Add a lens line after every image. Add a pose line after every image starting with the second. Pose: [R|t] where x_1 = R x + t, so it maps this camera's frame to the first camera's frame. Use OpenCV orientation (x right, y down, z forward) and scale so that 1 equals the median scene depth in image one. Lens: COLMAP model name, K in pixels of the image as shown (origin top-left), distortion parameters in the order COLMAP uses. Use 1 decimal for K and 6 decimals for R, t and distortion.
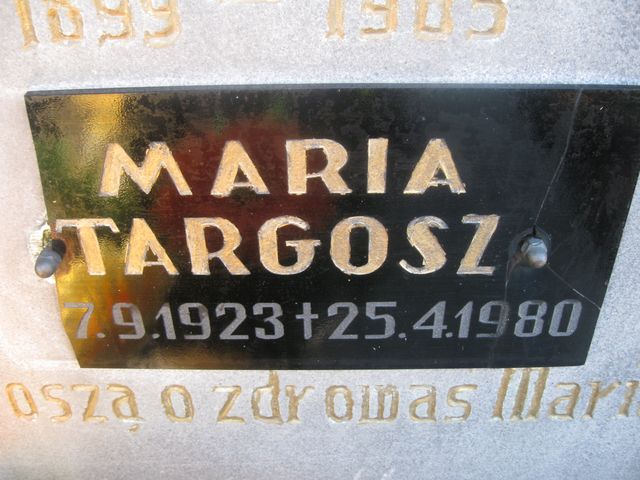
lens RADIAL K [[662.7, 0, 318.2], [0, 662.7, 239.9], [0, 0, 1]] dist [-0.123742, 0.000000]
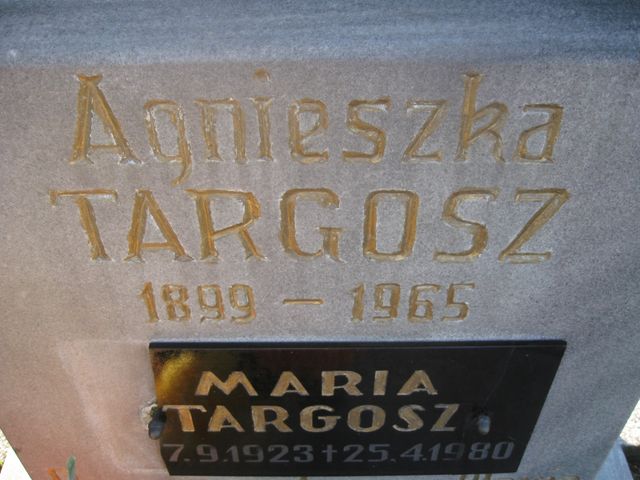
lens RADIAL K [[662.7, 0, 320.2], [0, 662.7, 239.8], [0, 0, 1]] dist [-0.123742, 0.000000]
pose [[0.999605, 0.003256, 0.027902, -0.089353], [-0.006411, 0.993490, 0.113737, -0.582113], [-0.027350, -0.113871, 0.993119, -0.450237]]
